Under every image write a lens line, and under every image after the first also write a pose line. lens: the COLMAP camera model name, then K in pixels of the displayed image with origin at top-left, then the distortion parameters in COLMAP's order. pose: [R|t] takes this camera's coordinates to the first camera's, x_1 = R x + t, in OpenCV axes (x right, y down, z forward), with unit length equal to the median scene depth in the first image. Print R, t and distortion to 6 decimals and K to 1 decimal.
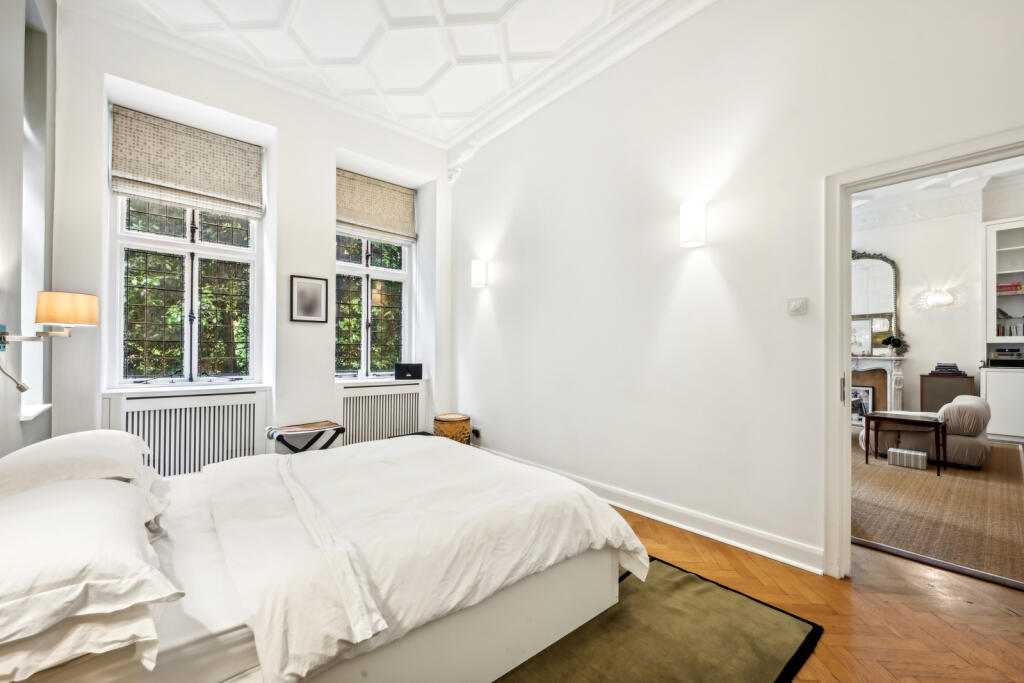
lens RADIAL K [[420.5, 0, 513.5], [0, 420.5, 347.8], [0, 0, 1]] dist [0.017716, 0.000072]
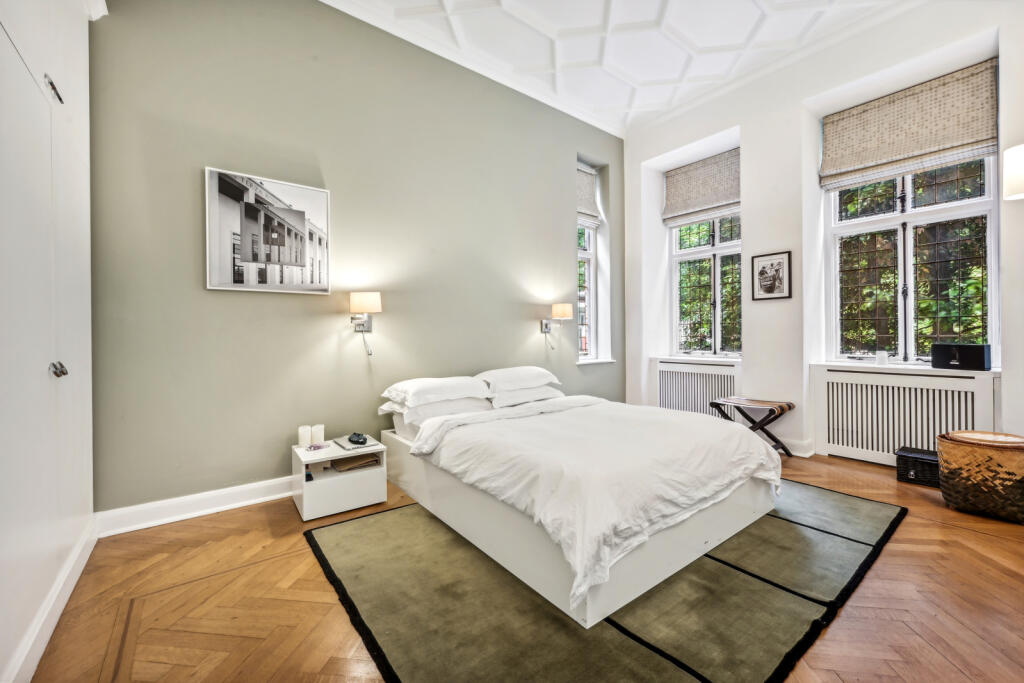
lens RADIAL K [[410.8, 0, 512.0], [0, 410.8, 341.5], [0, 0, 1]] dist [0.000142, -0.000045]
pose [[-0.055918, 0.018644, -0.998261, 0.415550], [0.021572, 0.999615, 0.017460, 0.006605], [0.998202, -0.020558, -0.056298, 0.353863]]
